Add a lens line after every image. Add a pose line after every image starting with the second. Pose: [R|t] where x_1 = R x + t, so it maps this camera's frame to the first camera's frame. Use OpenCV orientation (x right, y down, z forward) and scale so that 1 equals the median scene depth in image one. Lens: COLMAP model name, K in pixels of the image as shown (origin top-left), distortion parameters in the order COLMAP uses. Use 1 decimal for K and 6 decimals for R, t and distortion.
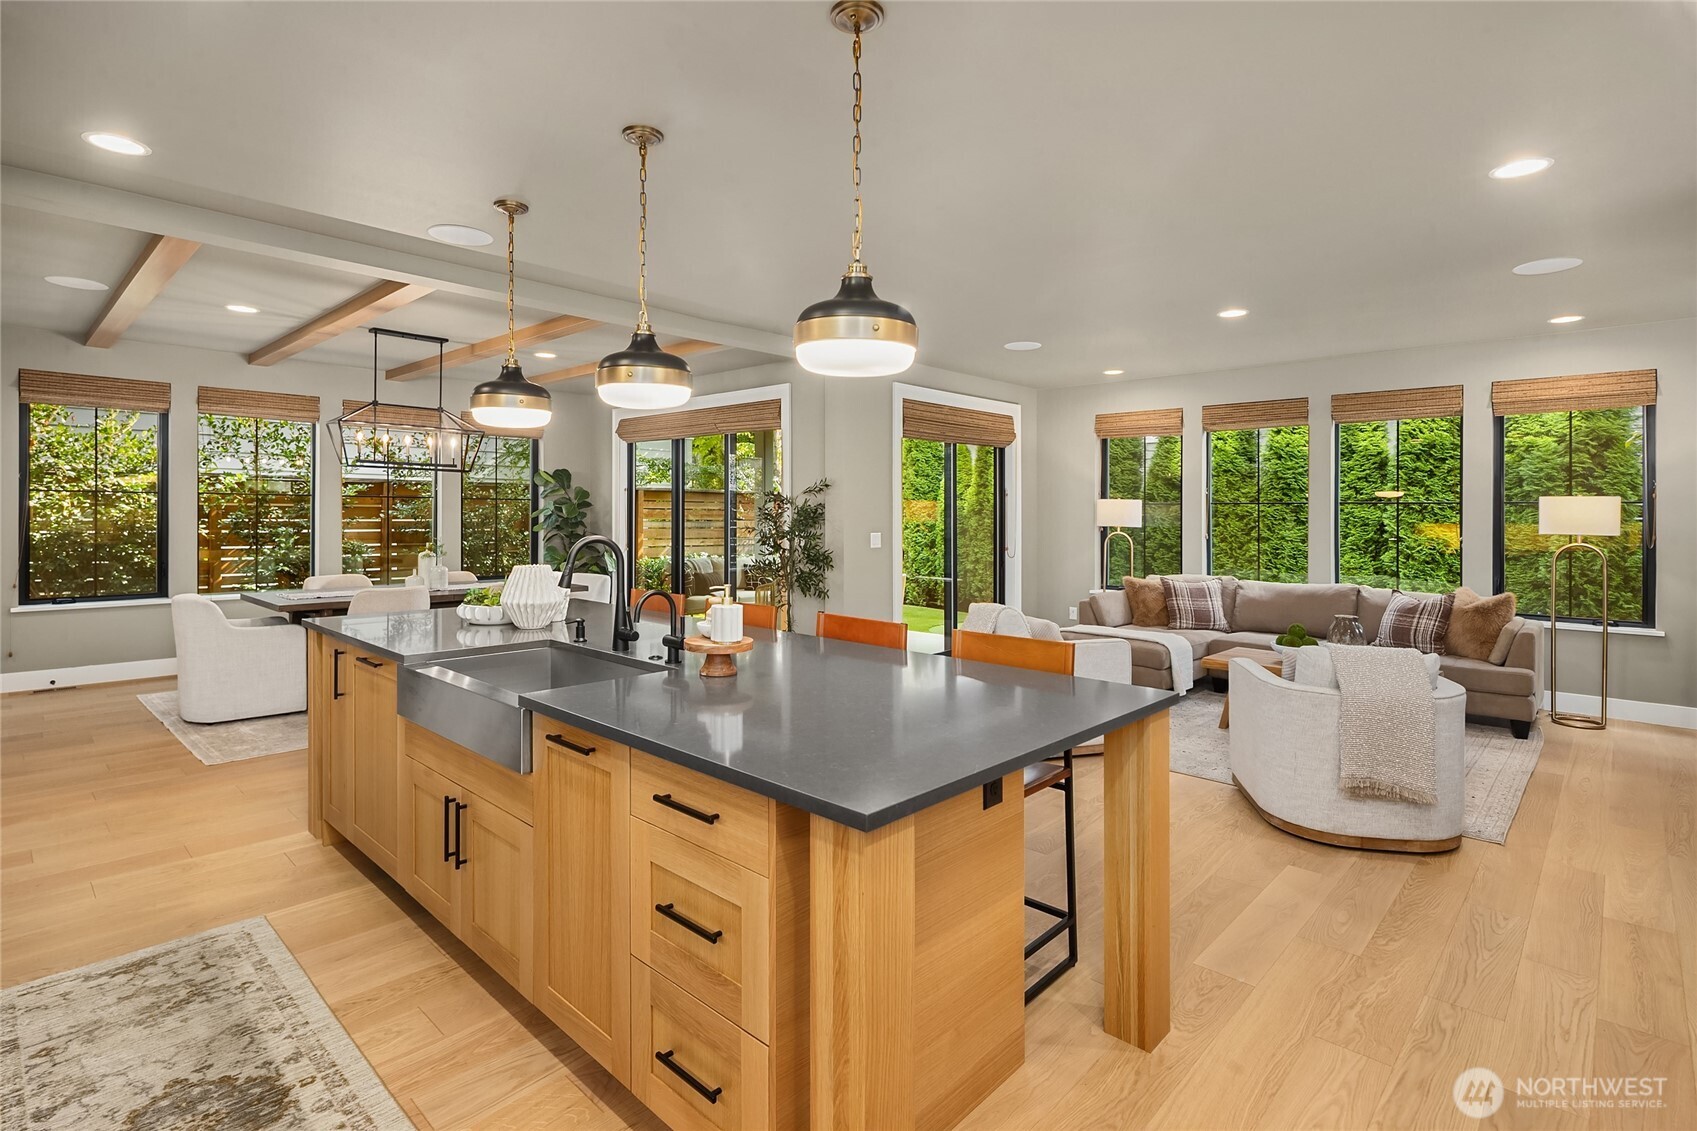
lens RADIAL K [[833.7, 0, 866.0], [0, 833.7, 524.9], [0, 0, 1]] dist [0.000792, -0.001101]
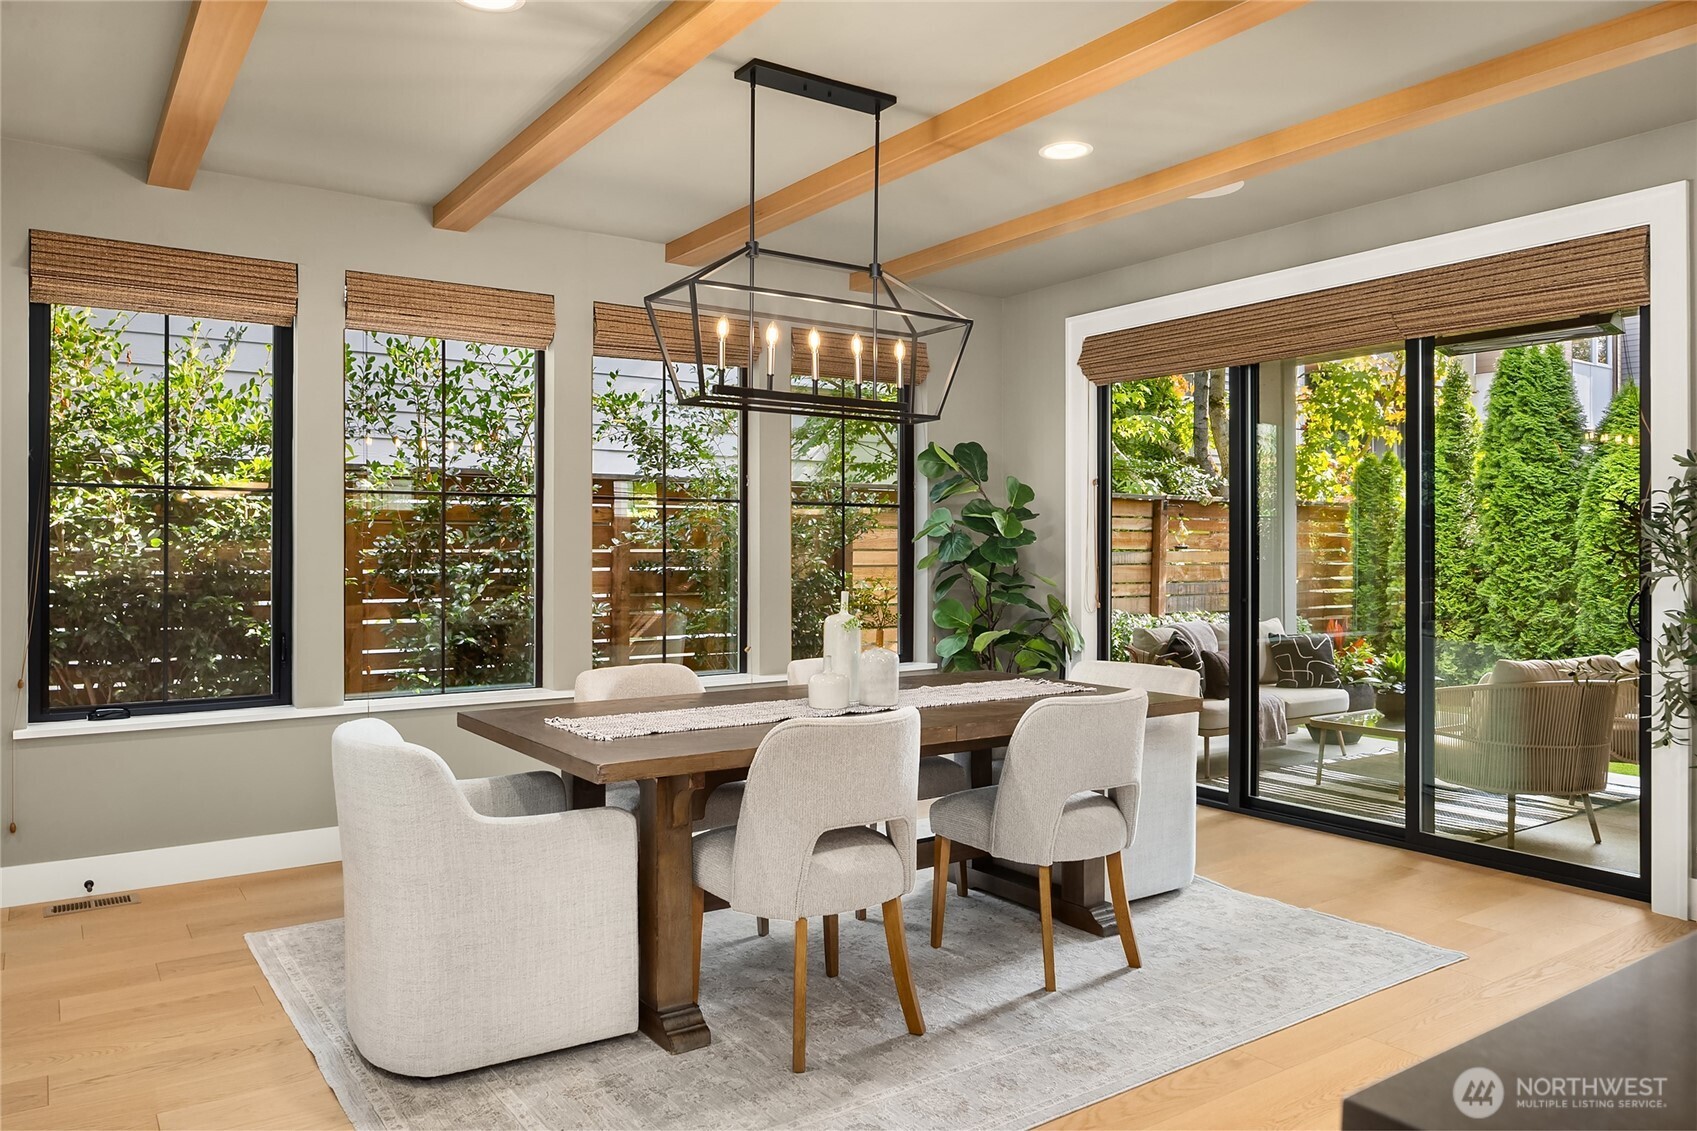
lens RADIAL K [[1151.9, 0, 841.0], [0, 1151.9, 552.5], [0, 0, 1]] dist [-0.001805, -0.002220]
pose [[0.976715, -0.007538, -0.214410, -0.360233], [0.005208, 0.999921, -0.011426, 0.006690], [0.214479, 0.010043, 0.976677, 0.391009]]
